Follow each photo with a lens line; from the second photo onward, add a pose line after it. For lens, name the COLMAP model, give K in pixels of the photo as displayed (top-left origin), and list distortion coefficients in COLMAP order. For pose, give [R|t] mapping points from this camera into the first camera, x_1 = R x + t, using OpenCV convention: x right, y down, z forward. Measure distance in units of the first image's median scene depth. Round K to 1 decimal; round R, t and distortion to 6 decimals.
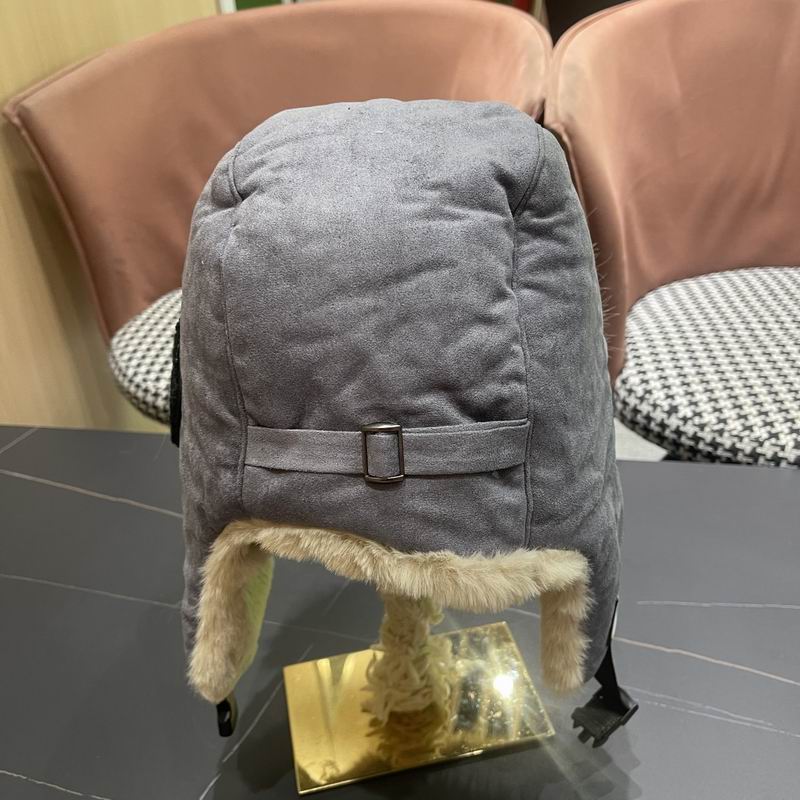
lens RADIAL K [[838.6, 0, 402.1], [0, 838.6, 407.2], [0, 0, 1]] dist [0.019806, 0.000000]
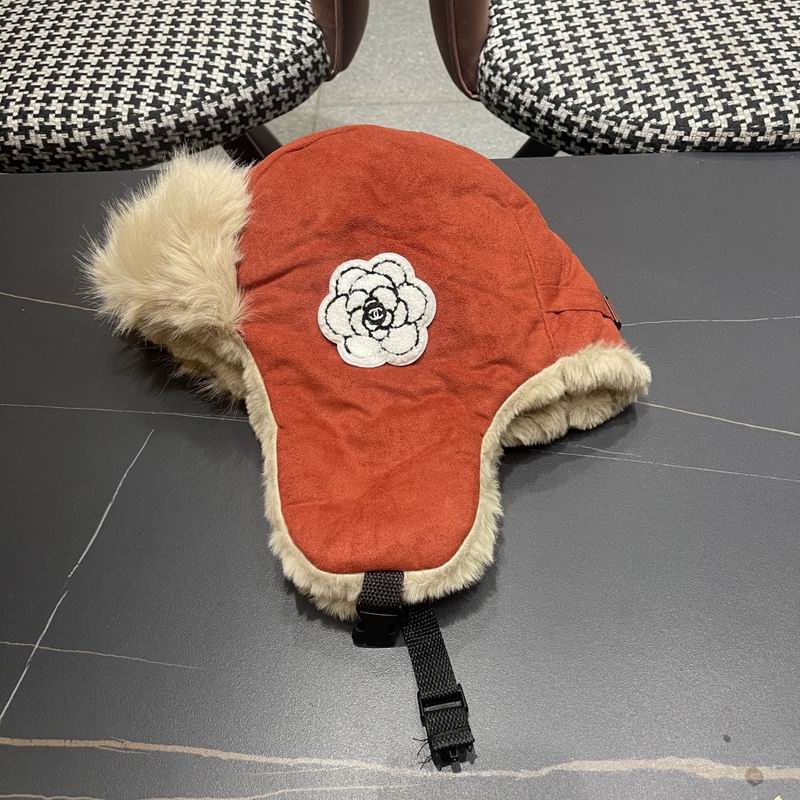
lens RADIAL K [[838.6, 0, 402.6], [0, 838.6, 413.2], [0, 0, 1]] dist [0.019806, 0.000000]
pose [[0.985578, -0.133260, 0.104295, 0.045823], [0.081911, 0.914997, 0.395059, -0.045345], [-0.148075, -0.380819, 0.912716, 0.109286]]
